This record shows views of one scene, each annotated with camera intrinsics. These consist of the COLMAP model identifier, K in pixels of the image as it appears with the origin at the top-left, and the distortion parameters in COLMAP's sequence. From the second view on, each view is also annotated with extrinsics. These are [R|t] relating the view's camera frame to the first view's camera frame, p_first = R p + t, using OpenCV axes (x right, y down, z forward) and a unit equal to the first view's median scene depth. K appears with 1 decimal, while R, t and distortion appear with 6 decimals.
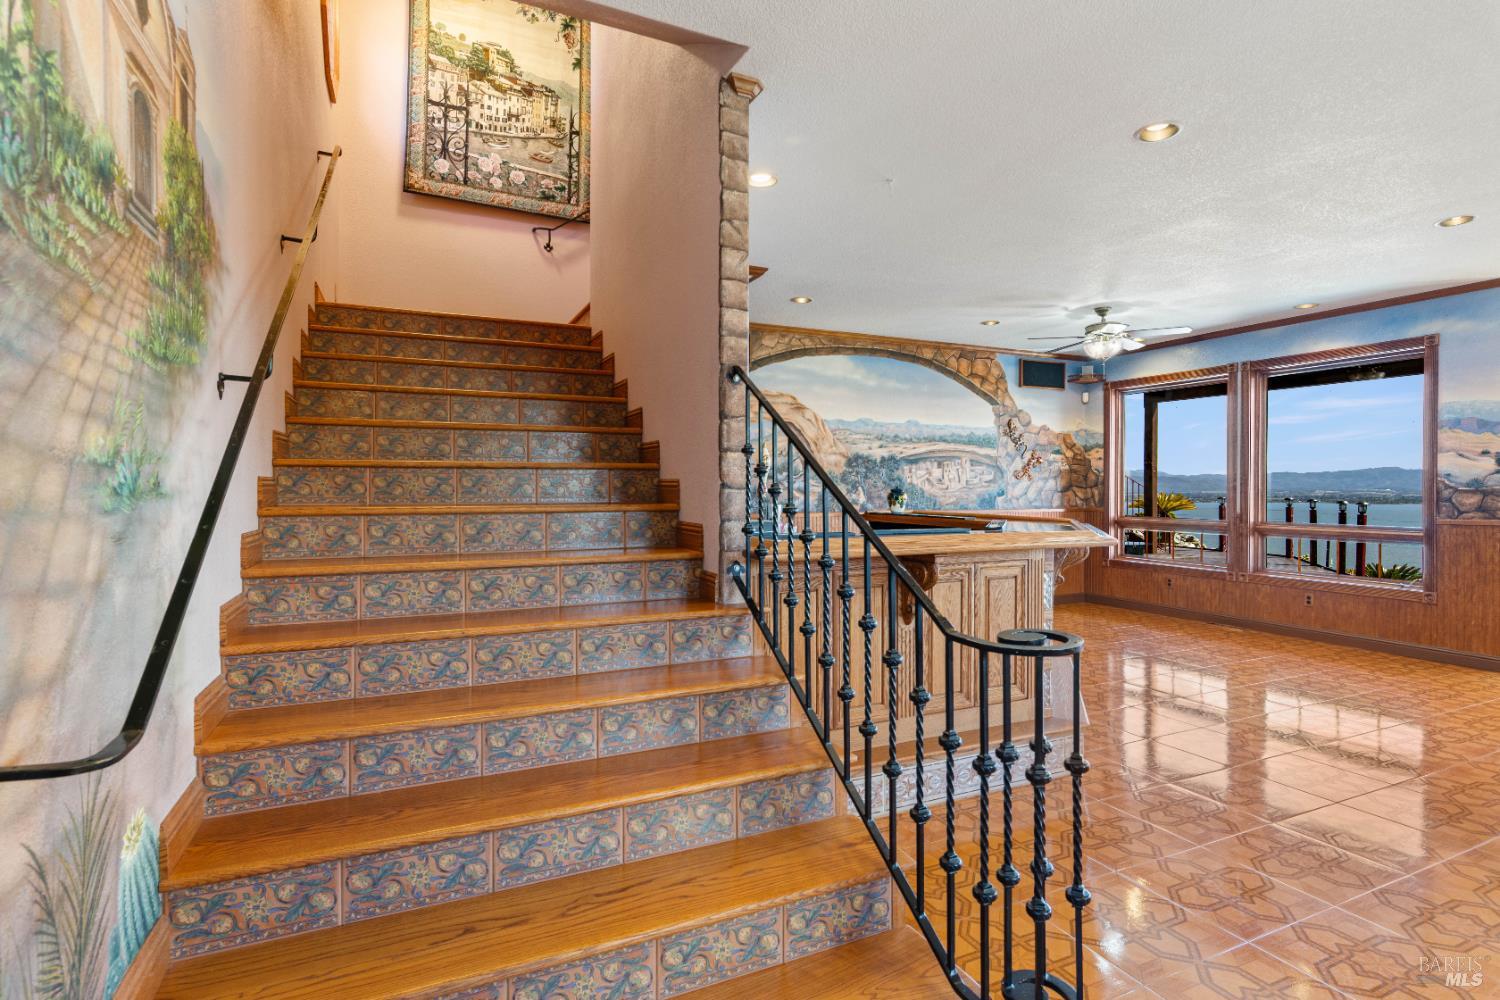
lens RADIAL K [[752.4, 0, 752.9], [0, 752.4, 492.0], [0, 0, 1]] dist [0.000951, -0.001470]
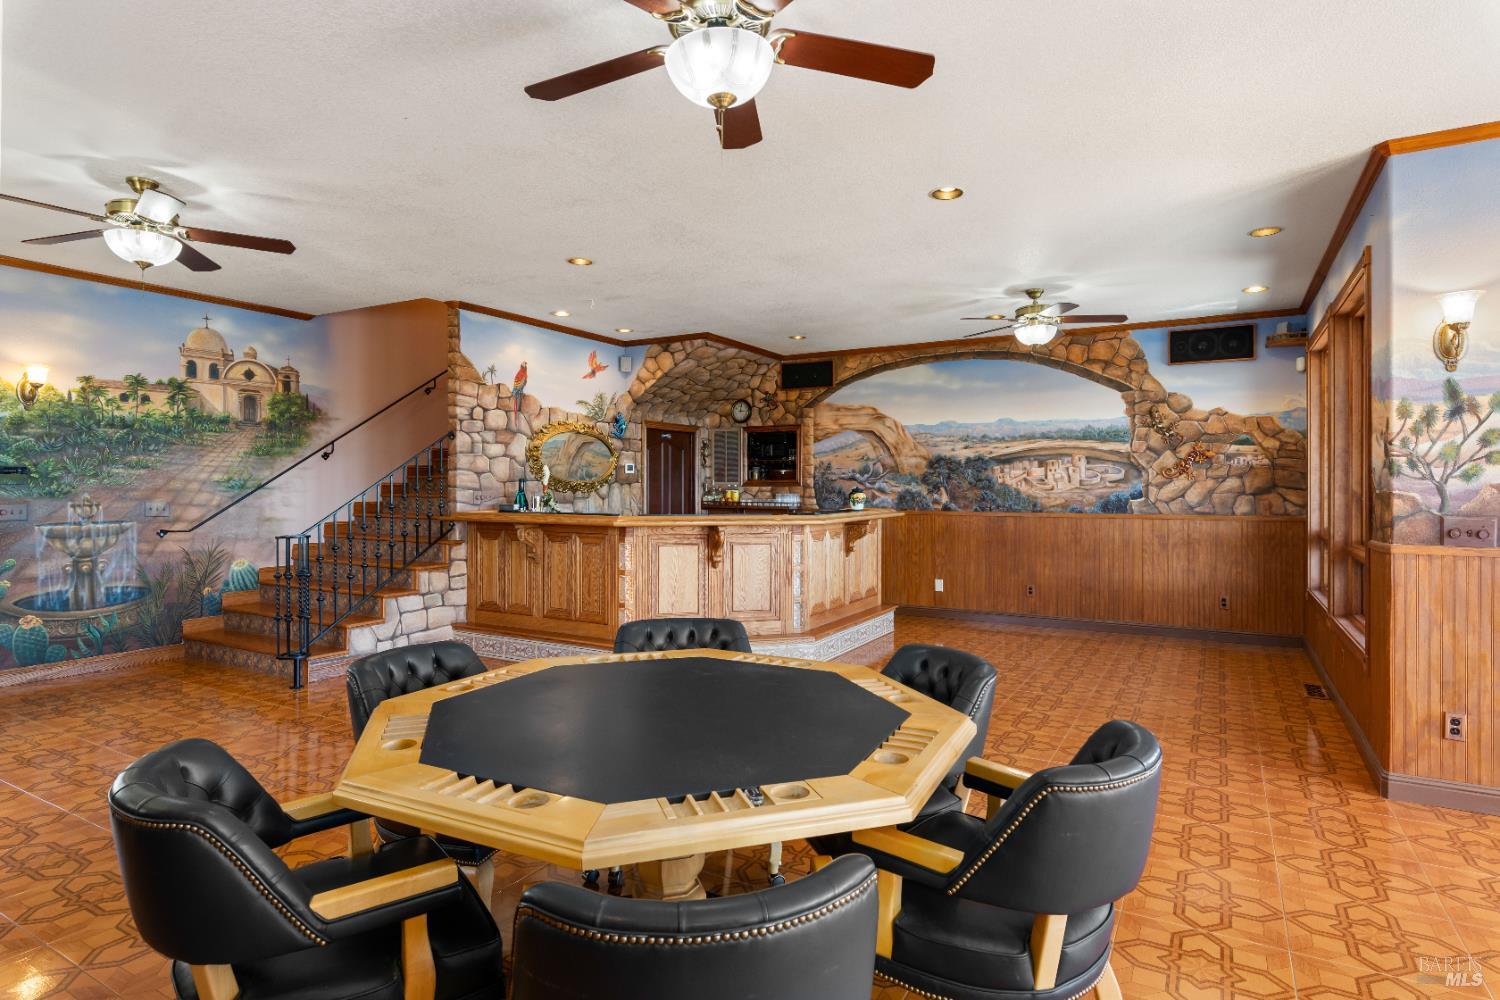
lens RADIAL K [[817.2, 0, 756.4], [0, 817.2, 493.1], [0, 0, 1]] dist [0.007630, 0.000605]
pose [[0.569934, 0.001568, -0.821689, 0.873392], [-0.013480, 0.999881, -0.007442, 0.012402], [0.821580, 0.015318, 0.569888, 0.134828]]
